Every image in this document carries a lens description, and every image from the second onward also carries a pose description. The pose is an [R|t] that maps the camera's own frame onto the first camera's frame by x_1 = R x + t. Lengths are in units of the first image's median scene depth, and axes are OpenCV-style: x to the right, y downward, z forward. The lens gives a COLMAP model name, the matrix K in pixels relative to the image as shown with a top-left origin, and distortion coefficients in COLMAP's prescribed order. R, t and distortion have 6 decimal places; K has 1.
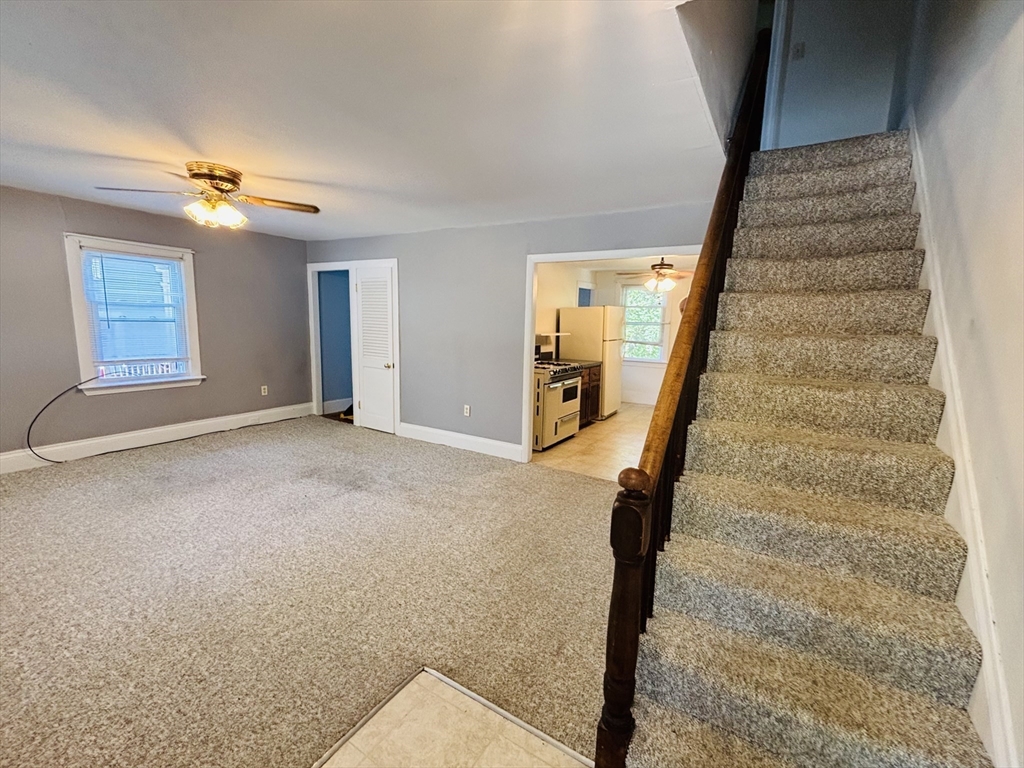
lens RADIAL K [[414.2, 0, 512.0], [0, 414.2, 384.0], [0, 0, 1]] dist [0.067160, -0.000012]
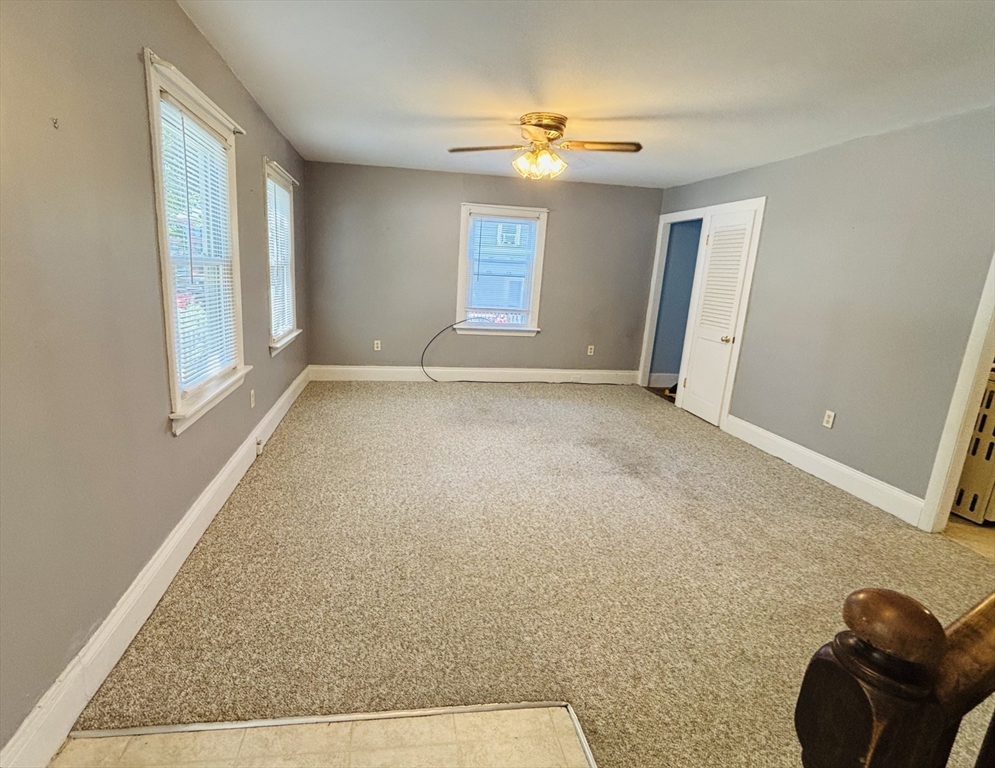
lens RADIAL K [[475.3, 0, 497.5], [0, 475.3, 384.0], [0, 0, 1]] dist [0.047051, -0.000455]
pose [[0.681702, 0.182919, -0.708394, 0.098390], [-0.146616, 0.982756, 0.112672, -0.001452], [0.716788, 0.027053, 0.696766, 0.110113]]
